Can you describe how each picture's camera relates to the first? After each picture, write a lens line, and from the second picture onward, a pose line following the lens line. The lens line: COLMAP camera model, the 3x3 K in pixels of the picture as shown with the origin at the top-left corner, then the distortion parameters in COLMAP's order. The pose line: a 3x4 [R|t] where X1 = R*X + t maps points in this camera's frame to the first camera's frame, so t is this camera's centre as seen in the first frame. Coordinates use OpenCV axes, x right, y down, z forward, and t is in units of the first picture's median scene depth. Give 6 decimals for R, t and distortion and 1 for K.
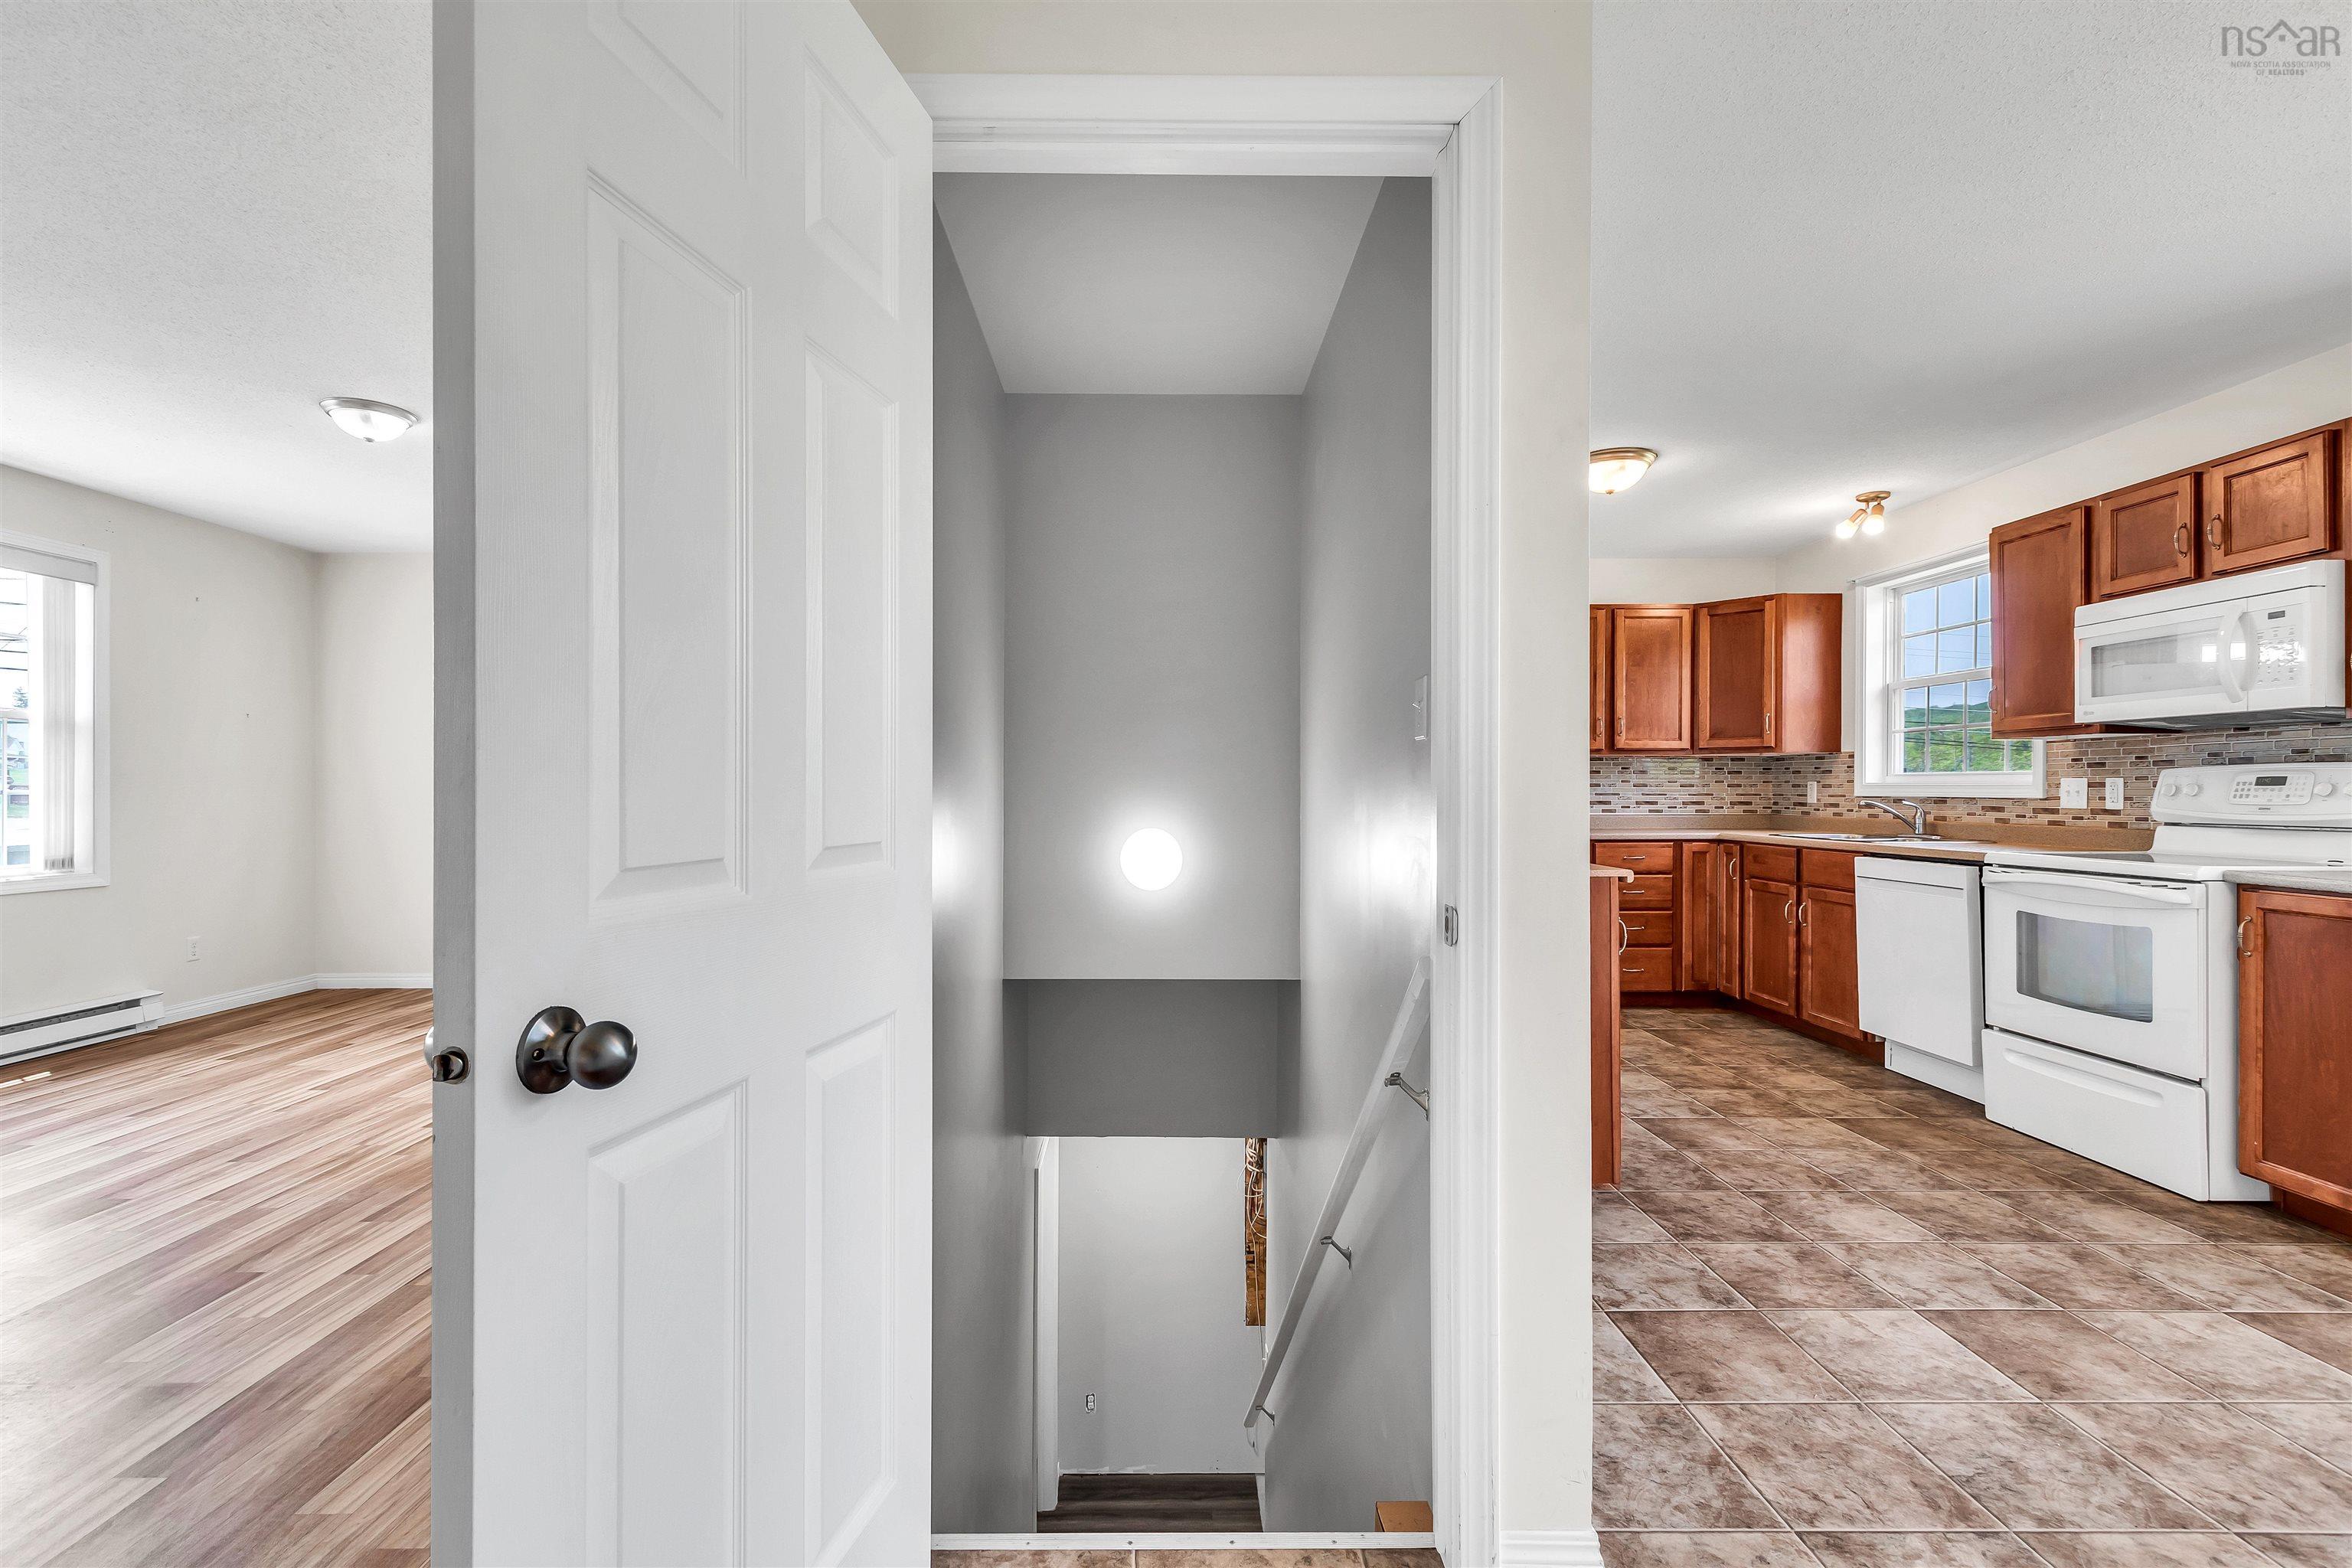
lens RADIAL K [[1077.3, 0, 1151.9], [0, 1077.3, 790.7], [0, 0, 1]] dist [0.009065, -0.003195]
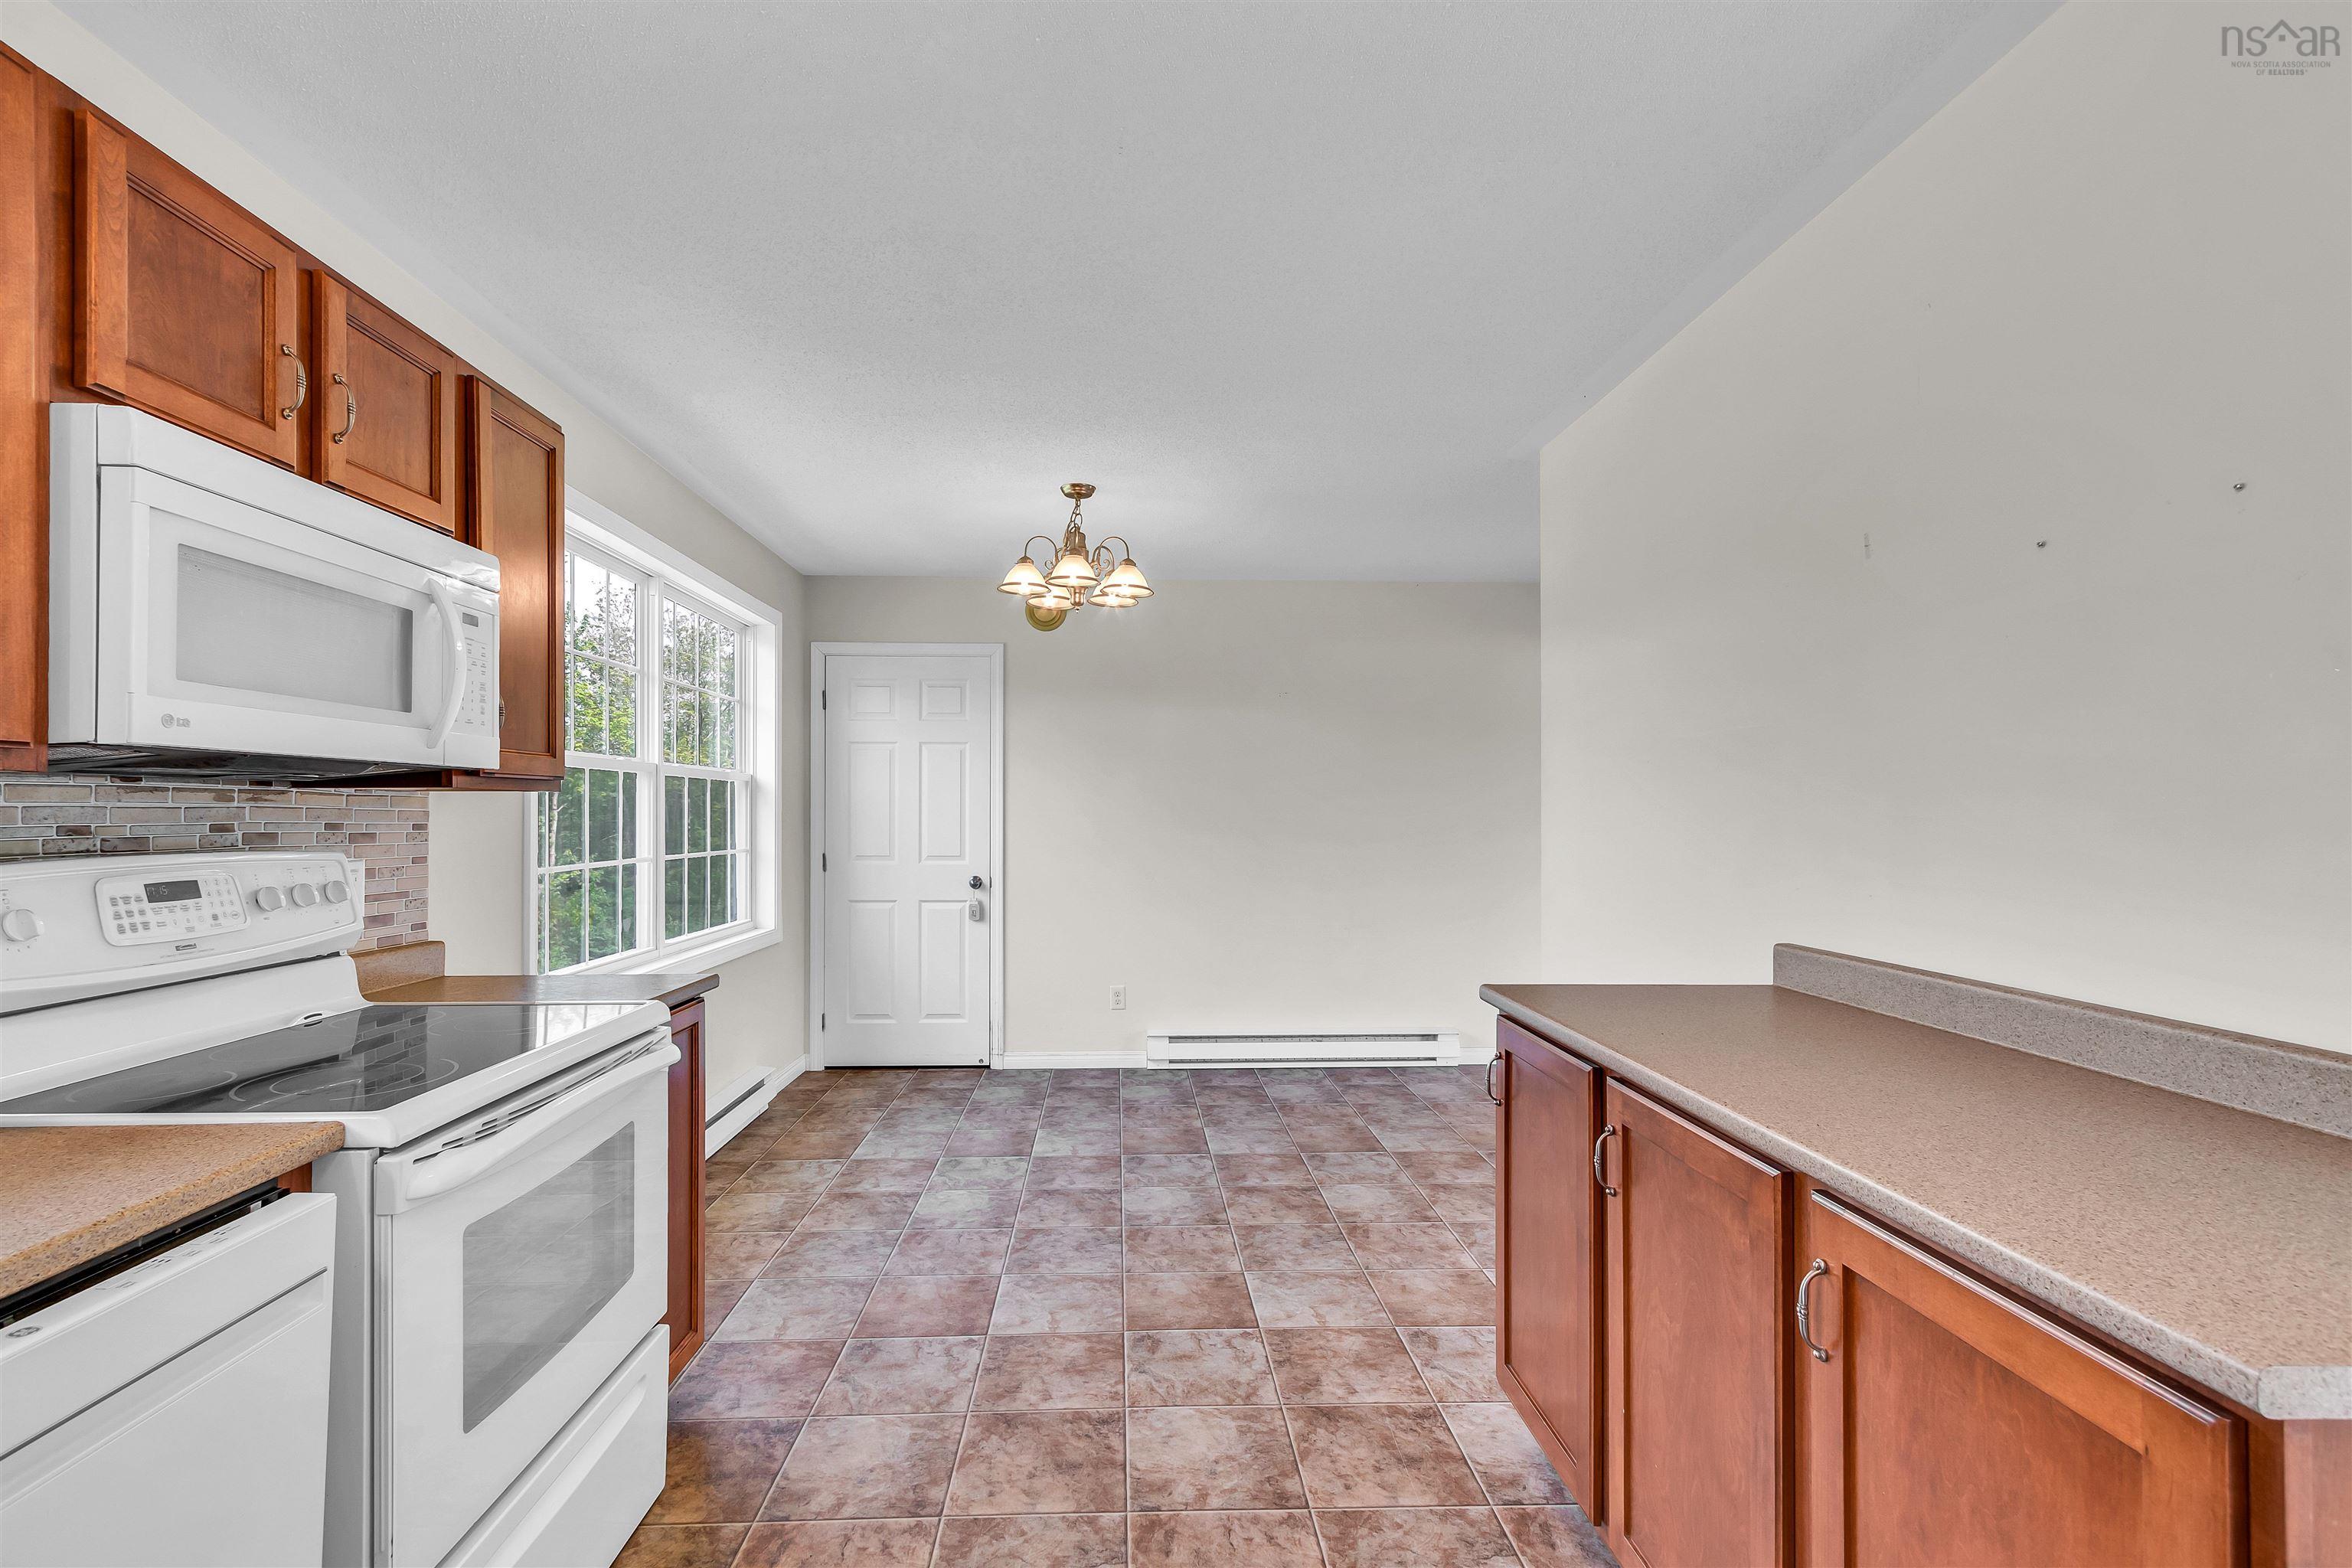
lens RADIAL K [[1077.3, 0, 1147.2], [0, 1077.3, 792.0], [0, 0, 1]] dist [0.009065, -0.003195]
pose [[-0.999724, 0.000755, -0.023461, 0.485744], [0.001190, 0.999827, -0.018560, -0.036125], [0.023443, -0.018583, -0.999552, 1.228334]]
